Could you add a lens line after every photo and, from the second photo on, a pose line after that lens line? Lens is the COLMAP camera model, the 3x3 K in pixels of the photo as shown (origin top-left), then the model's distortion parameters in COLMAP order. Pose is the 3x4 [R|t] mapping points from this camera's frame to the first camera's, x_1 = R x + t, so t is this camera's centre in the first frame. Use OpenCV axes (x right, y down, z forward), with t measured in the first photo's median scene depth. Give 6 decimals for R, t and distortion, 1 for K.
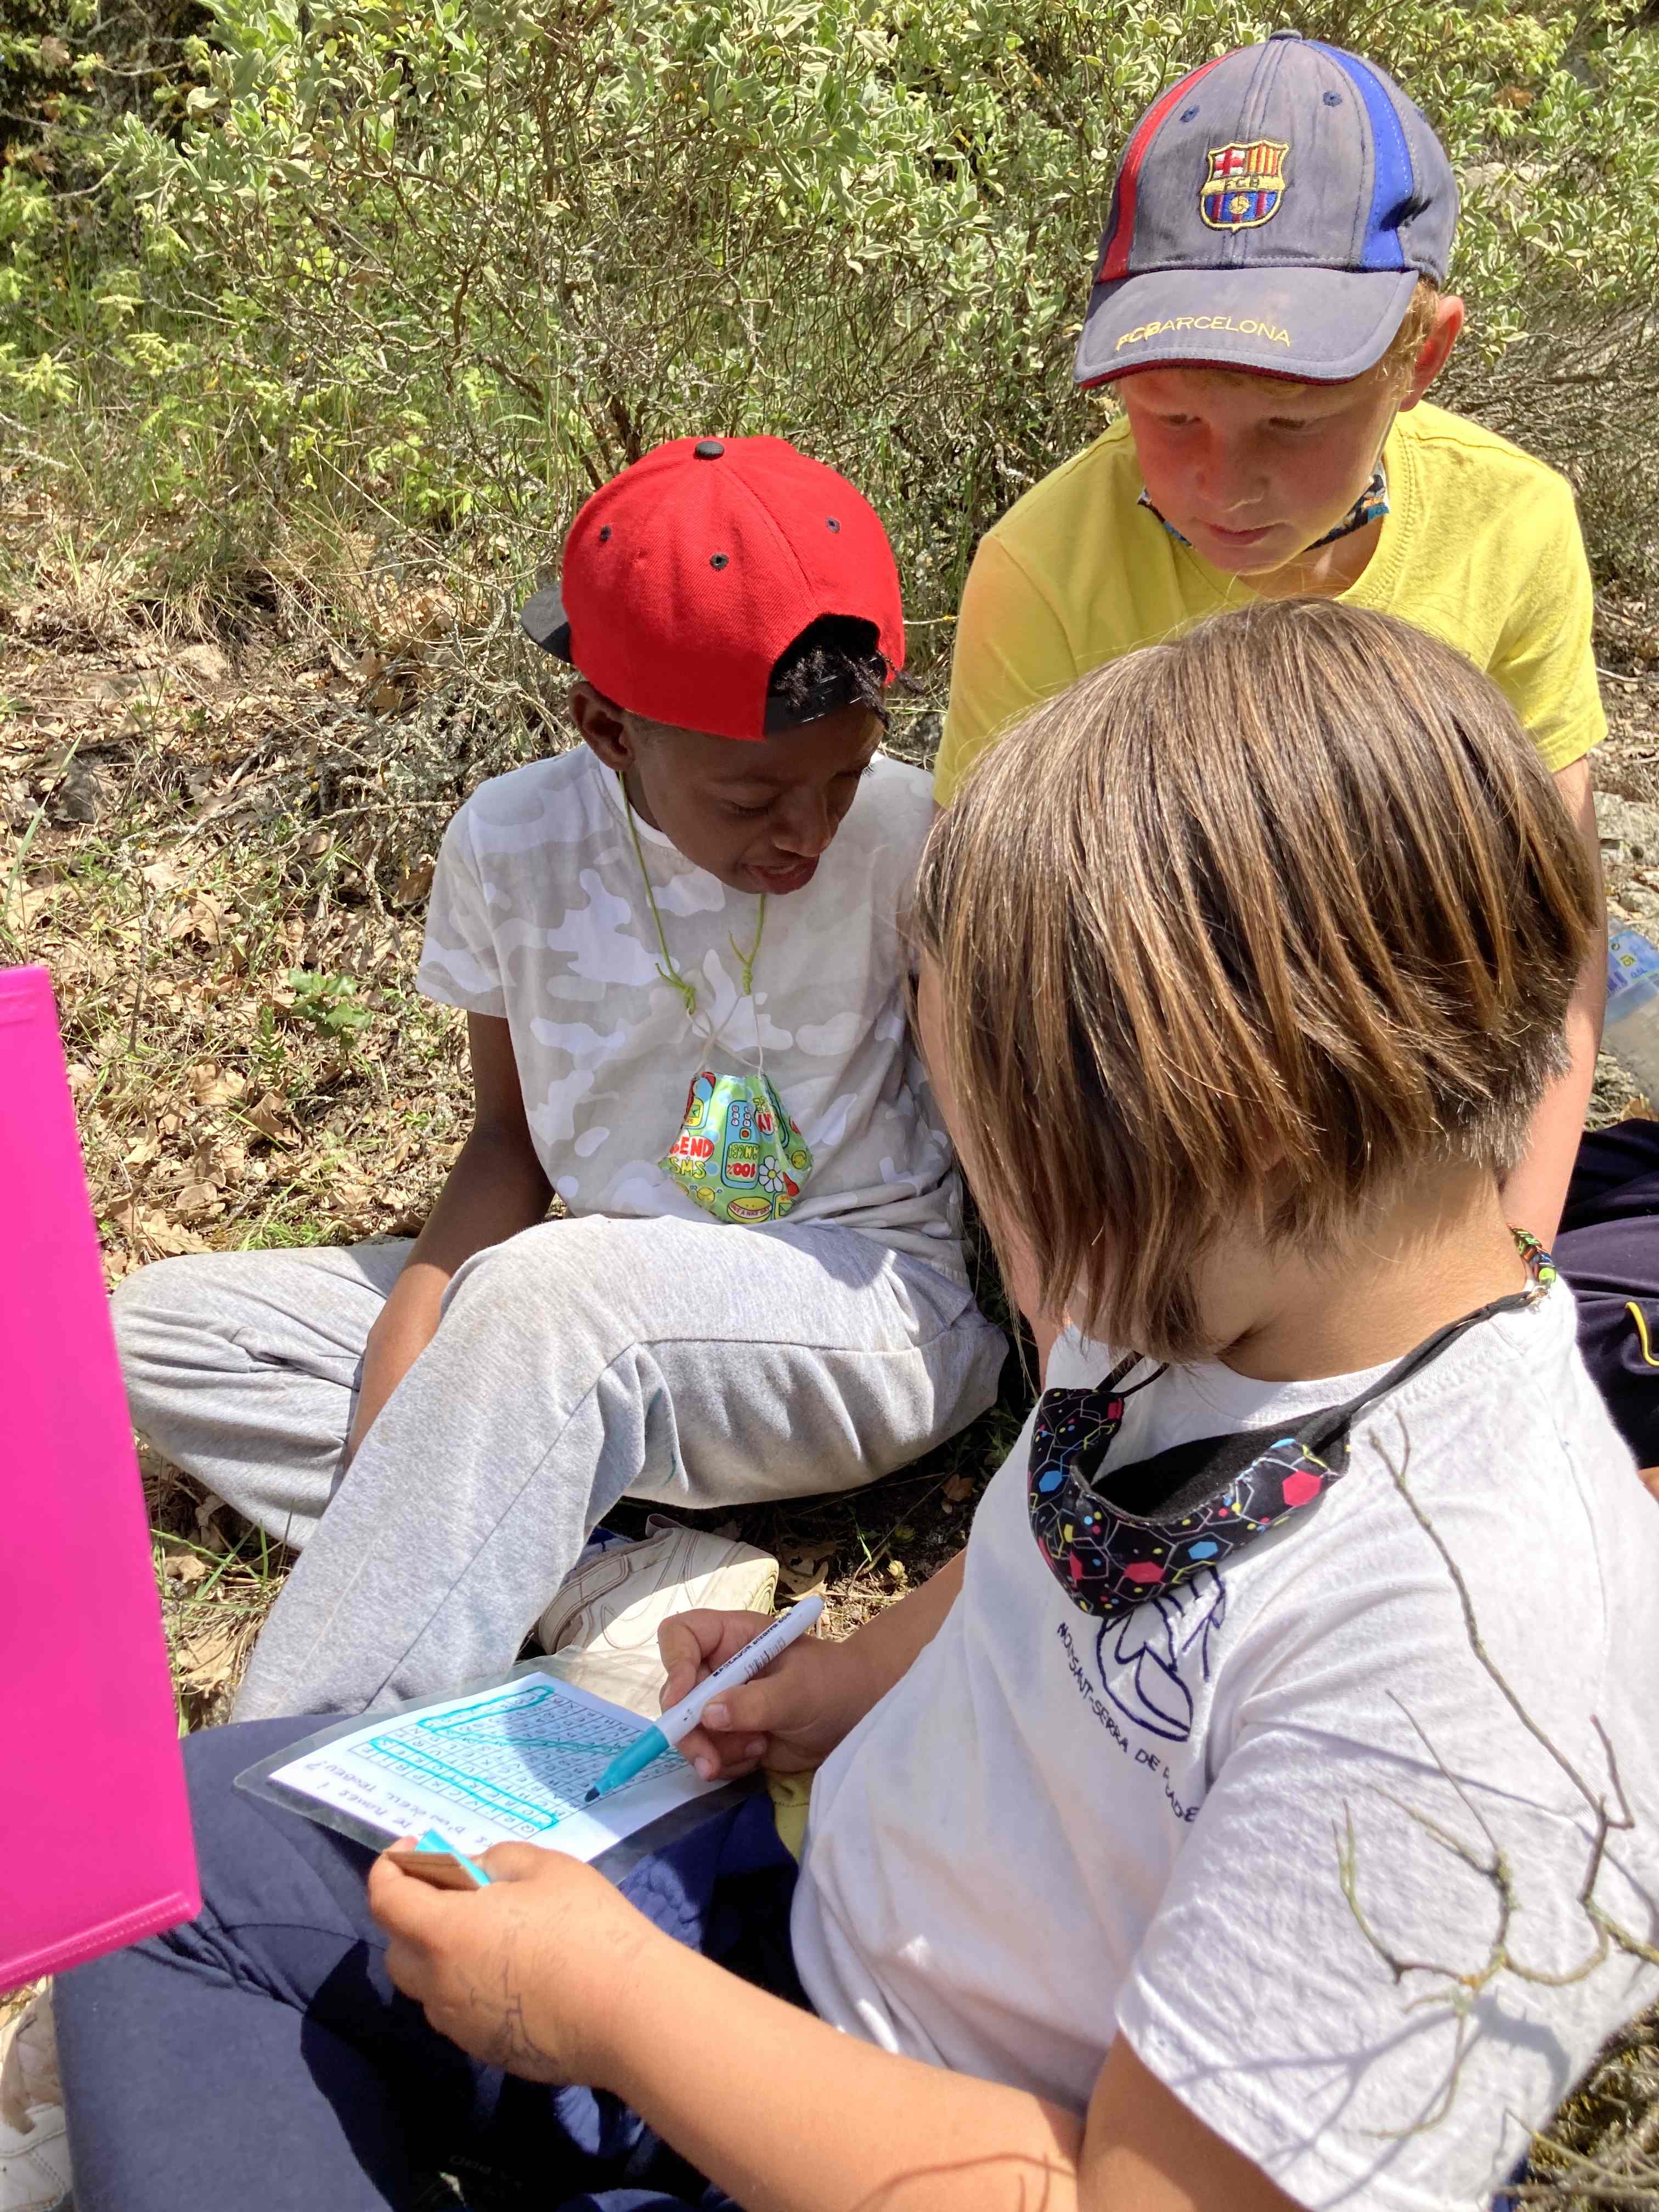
lens RADIAL K [[1832.7, 0, 829.5], [0, 1832.7, 1106.0], [0, 0, 1]] dist [0.072654, -0.000536]
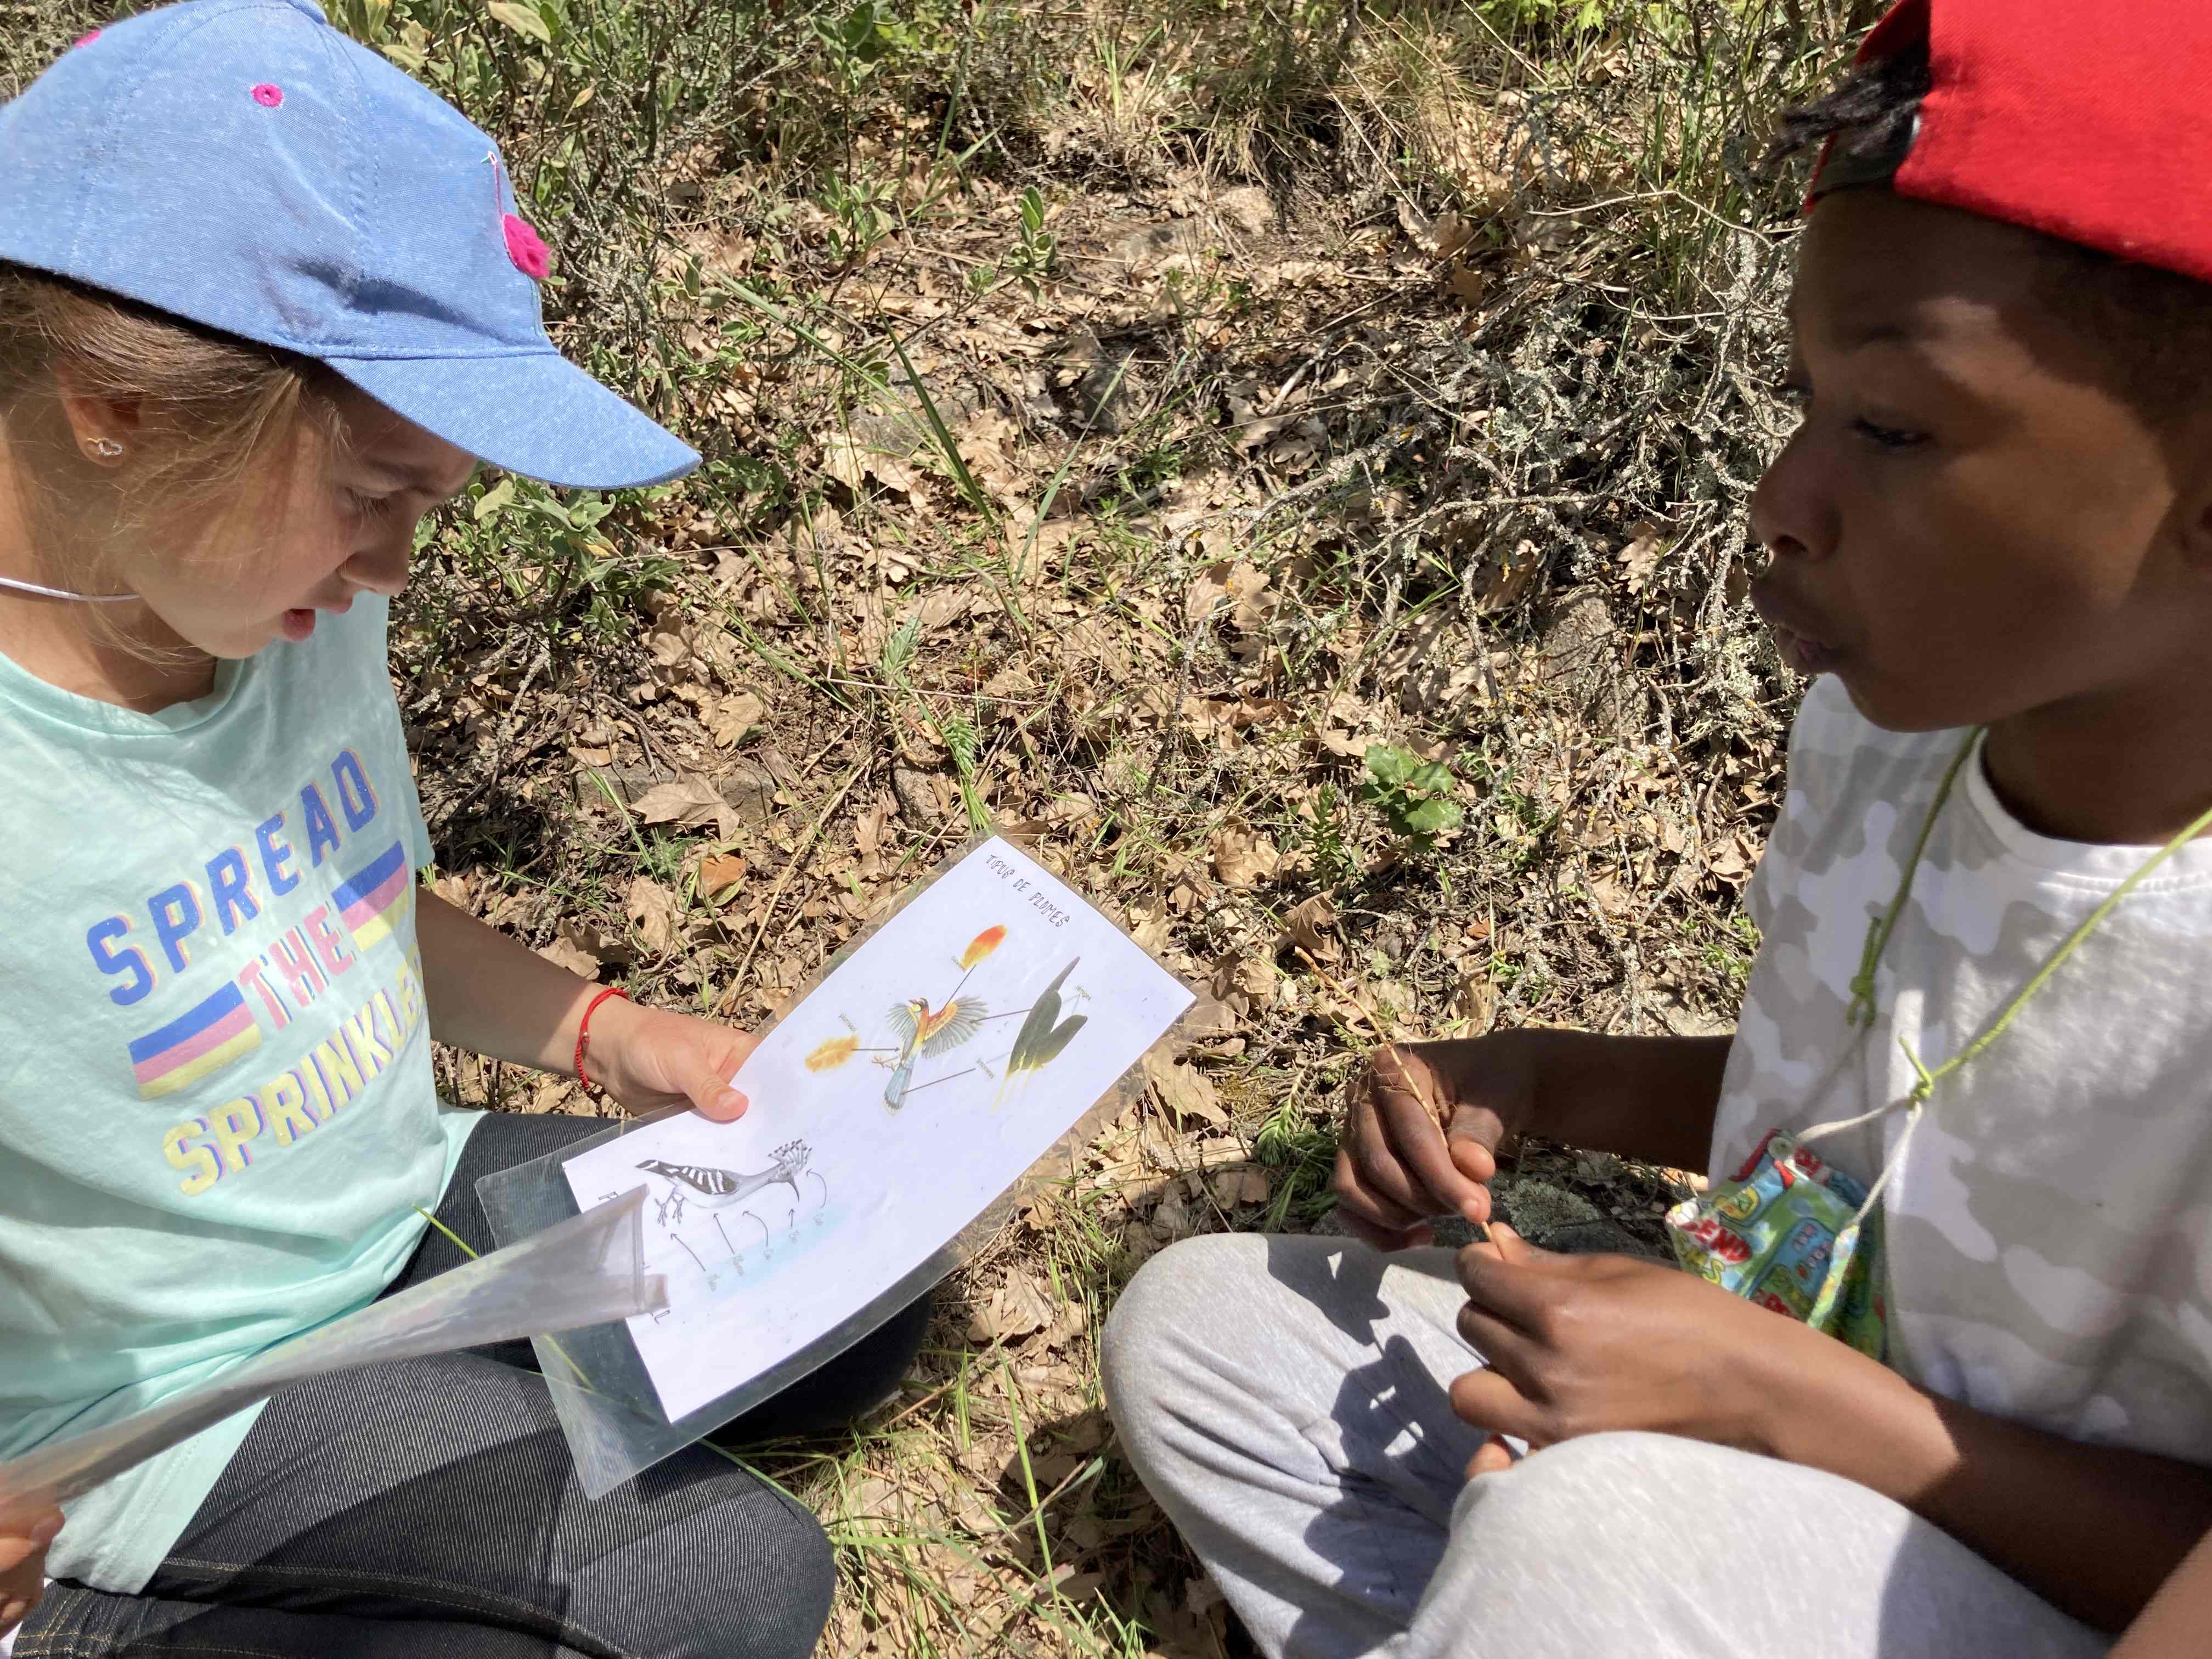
lens RADIAL K [[1798.7, 0, 1106.0], [0, 1798.7, 829.5], [0, 0, 1]] dist [-0.067783, -0.001322]
pose [[0.944567, 0.174565, -0.278067, -0.144560], [-0.124732, 0.974236, 0.187901, -0.126701], [0.303704, -0.142802, 0.942004, 0.221799]]
